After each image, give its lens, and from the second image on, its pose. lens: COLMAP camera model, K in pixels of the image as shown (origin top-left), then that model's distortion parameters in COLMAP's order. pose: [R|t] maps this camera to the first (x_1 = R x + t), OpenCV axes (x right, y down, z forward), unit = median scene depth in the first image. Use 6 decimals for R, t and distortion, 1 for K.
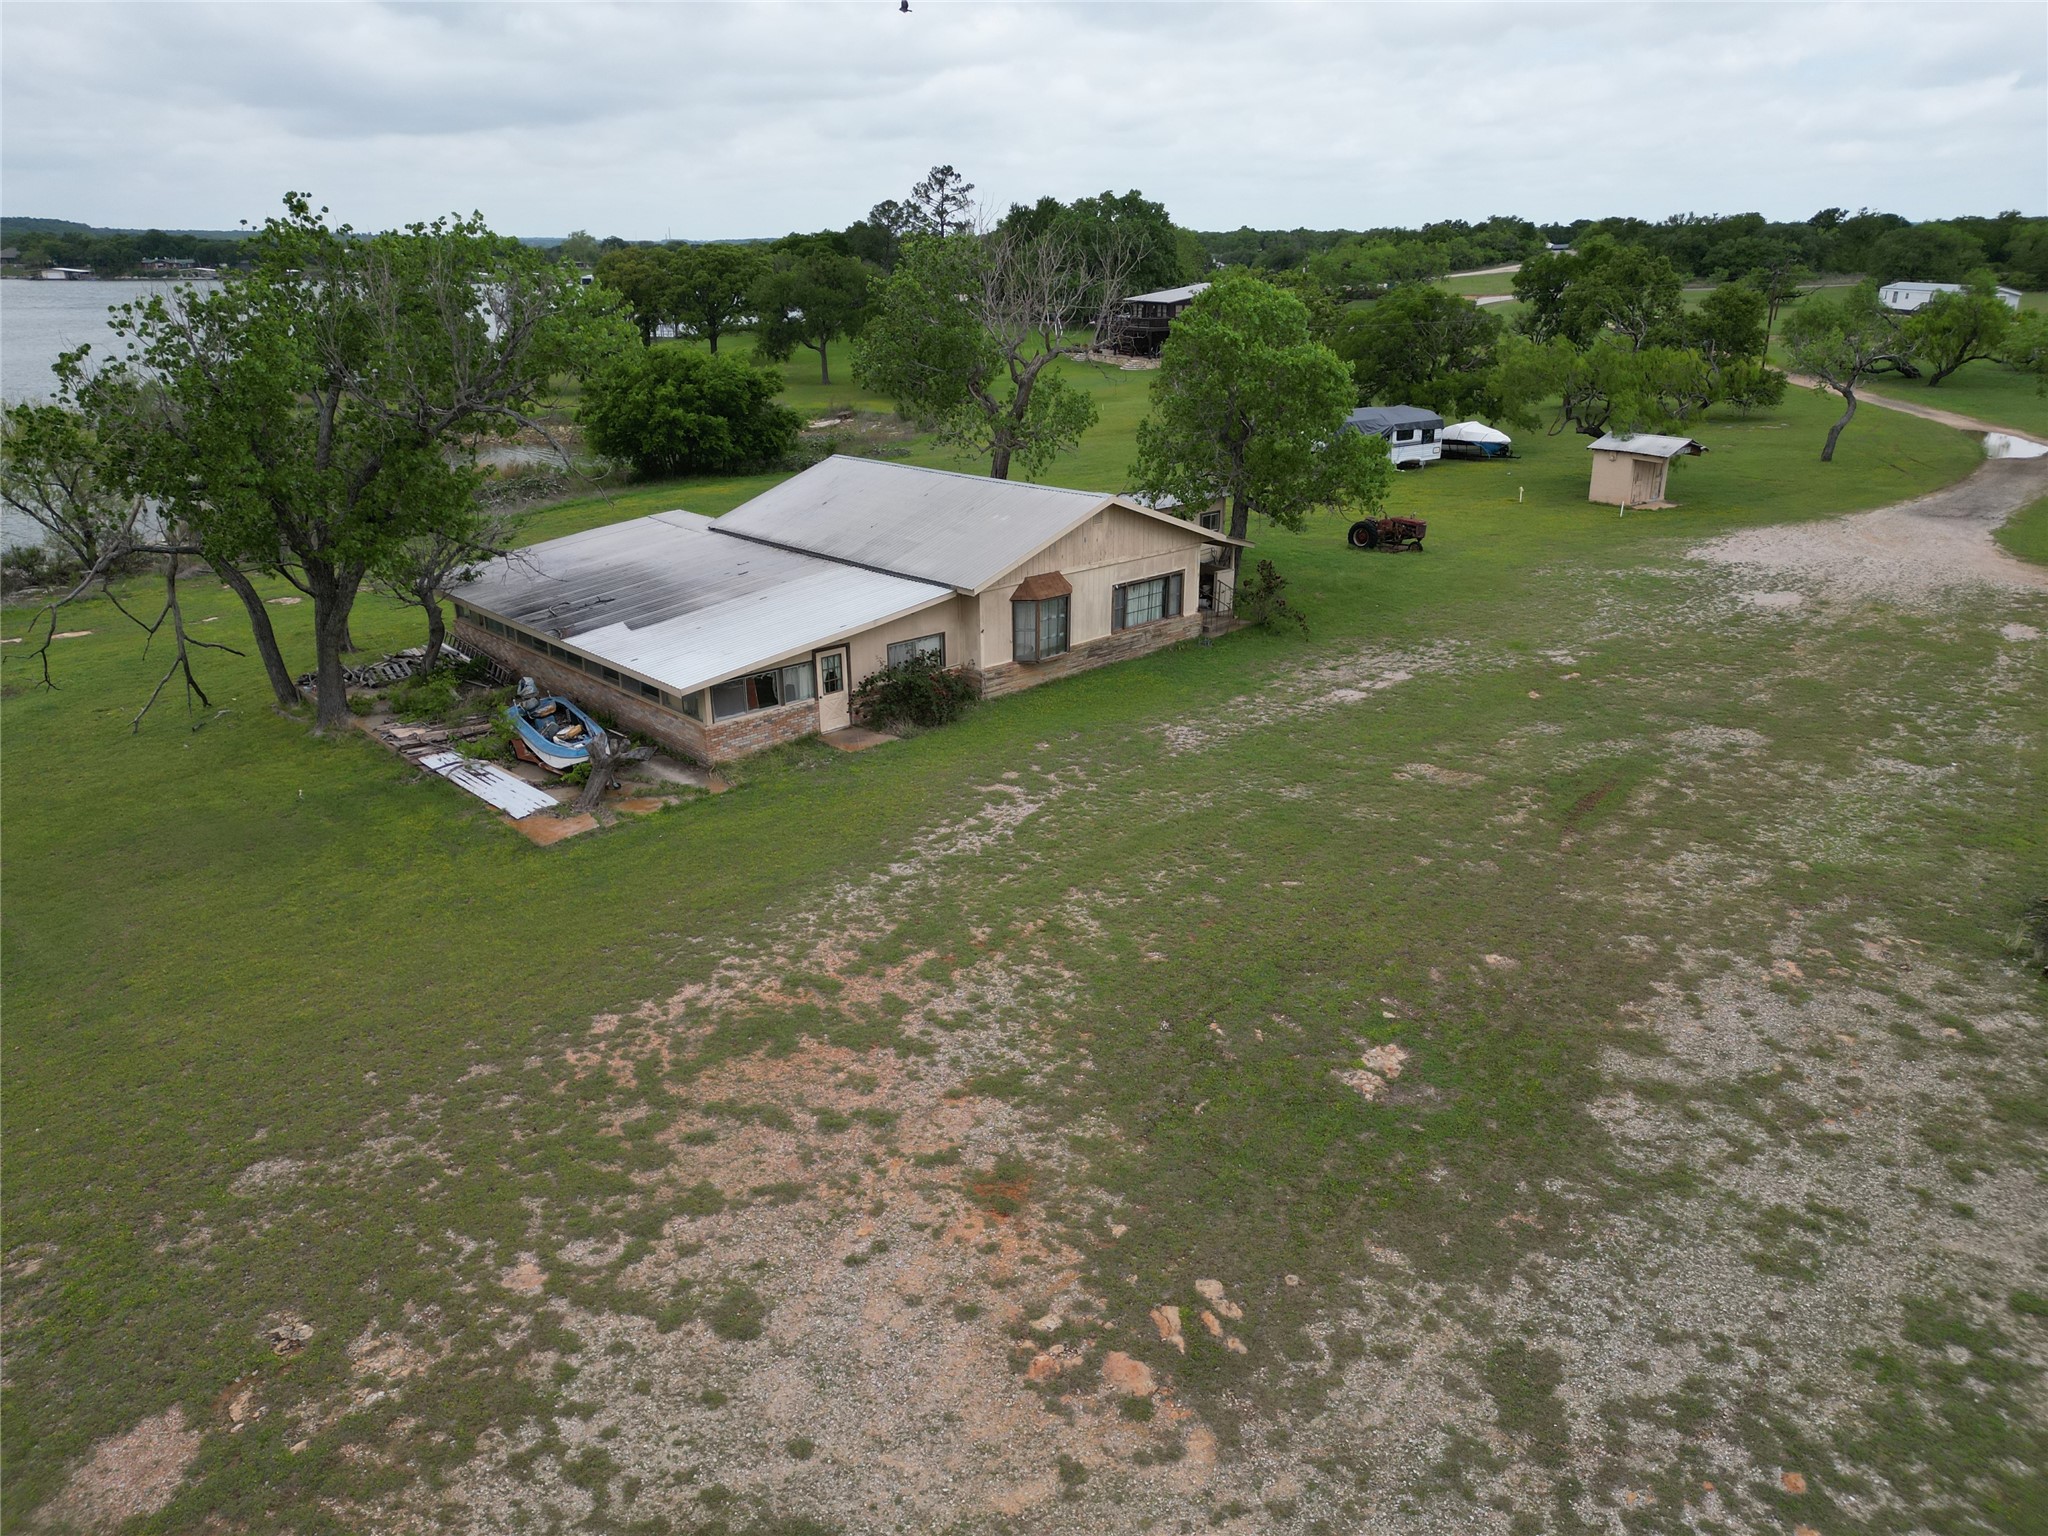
lens RADIAL K [[1440.7, 0, 997.7], [0, 1440.7, 760.6], [0, 0, 1]] dist [0.075604, -0.067405]
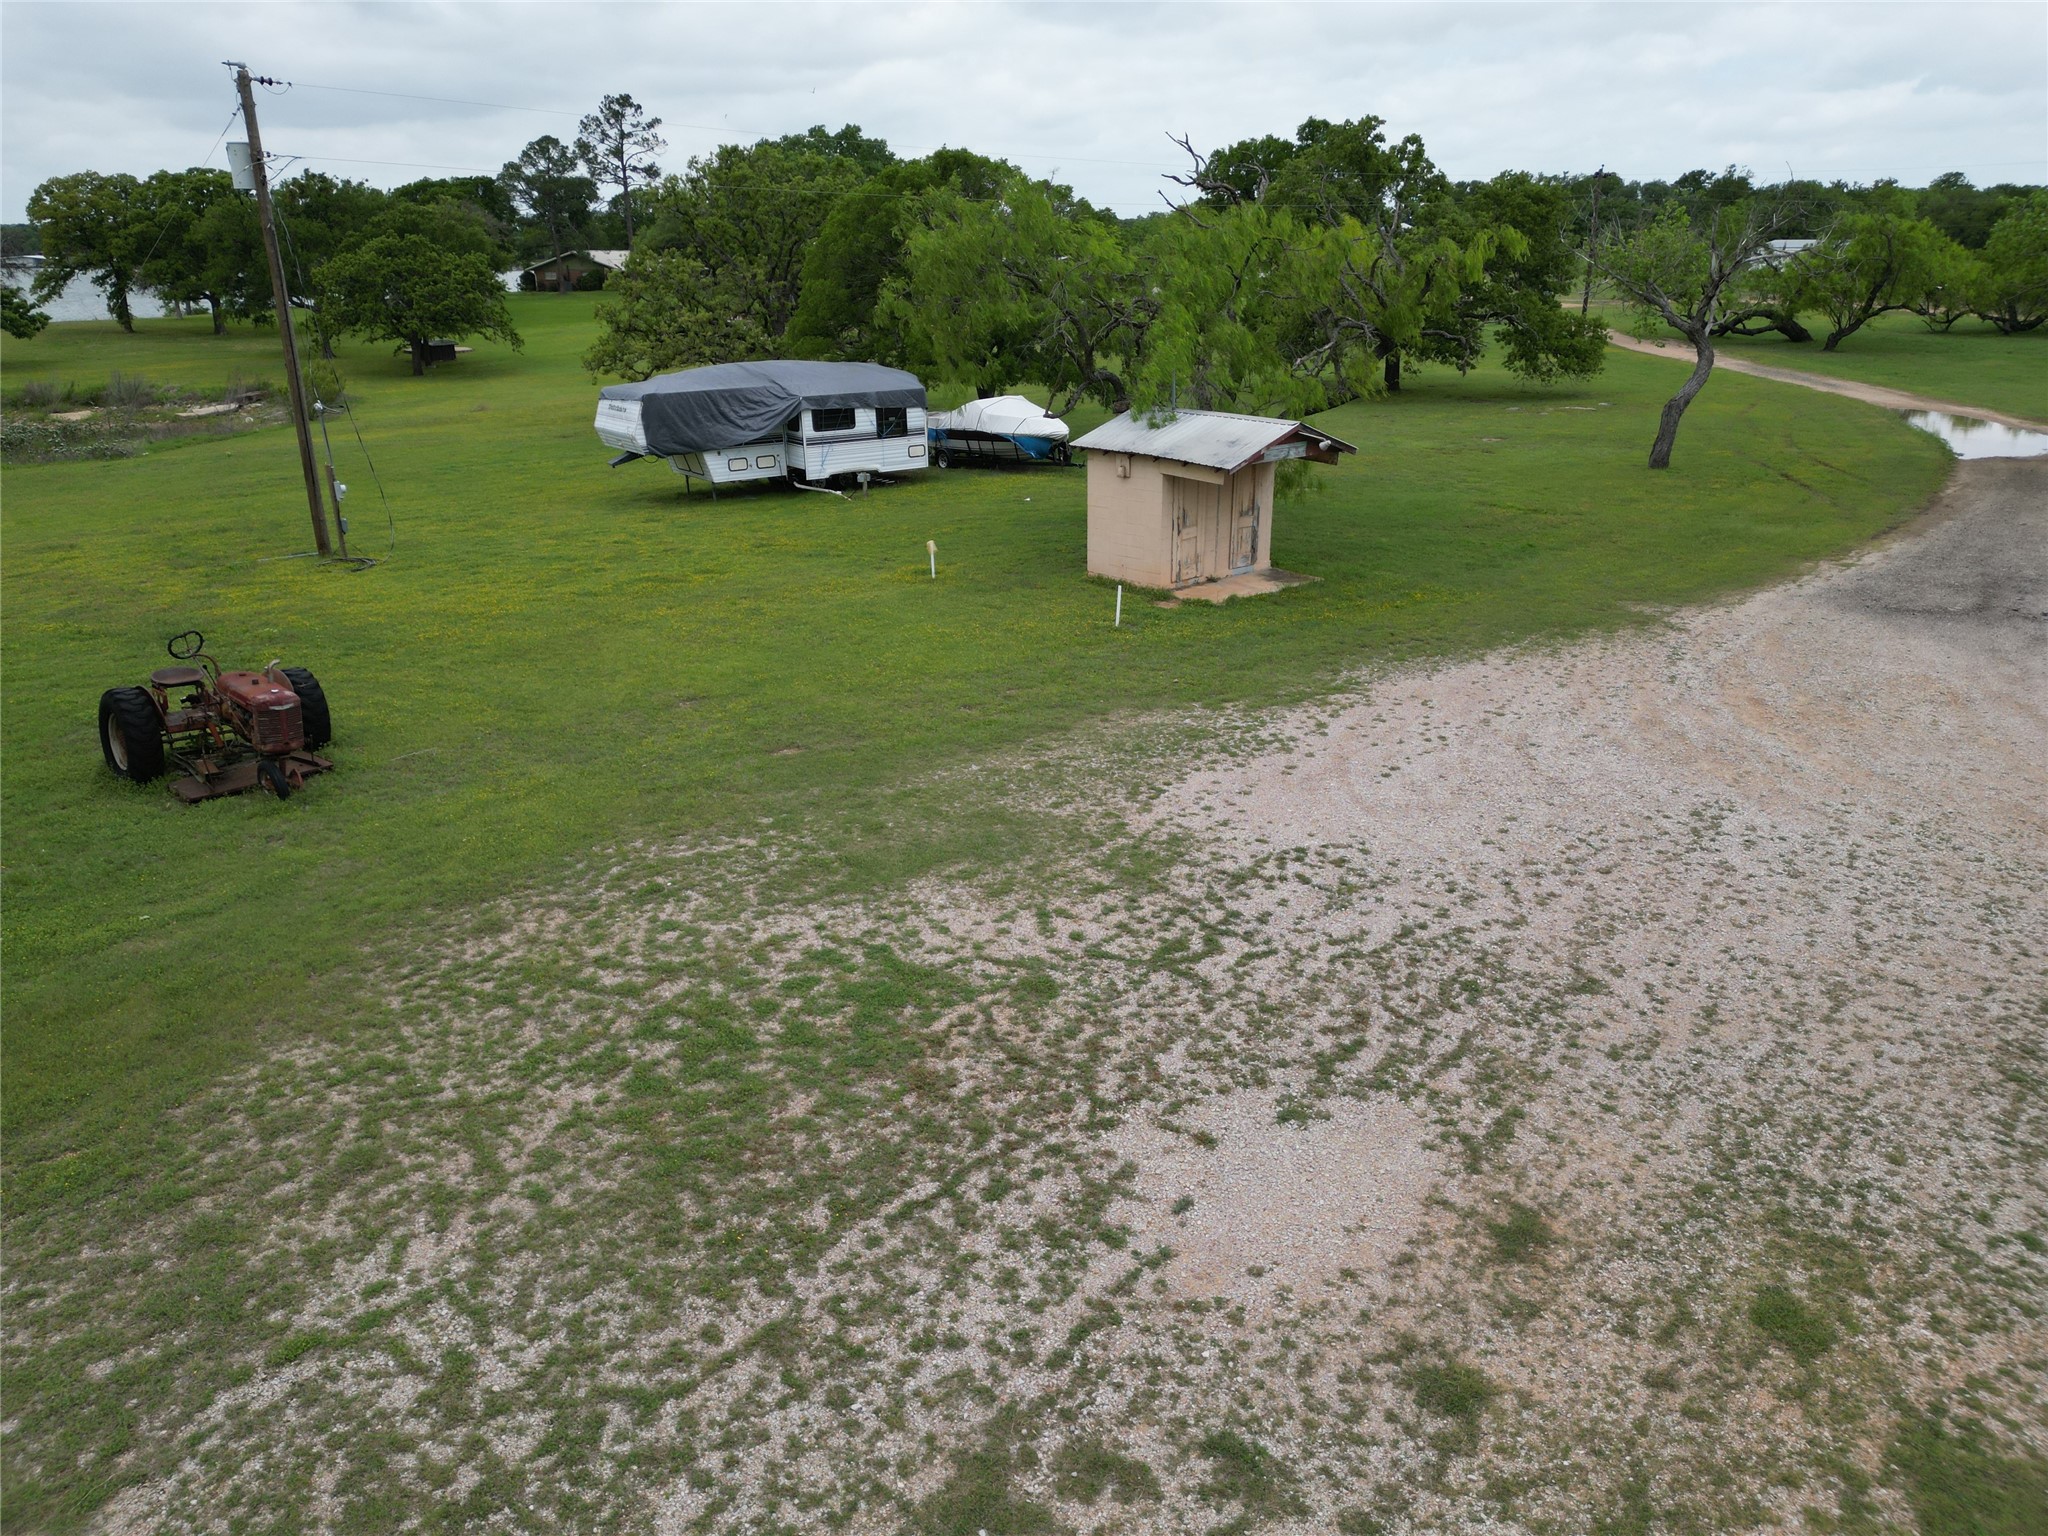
lens RADIAL K [[1440.7, 0, 997.7], [0, 1440.7, 760.6], [0, 0, 1]] dist [0.075604, -0.067405]
pose [[0.997920, -0.021706, 0.060708, 0.289378], [0.021716, 0.999764, 0.000499, -0.103033], [-0.060705, 0.000820, 0.998155, 0.485165]]
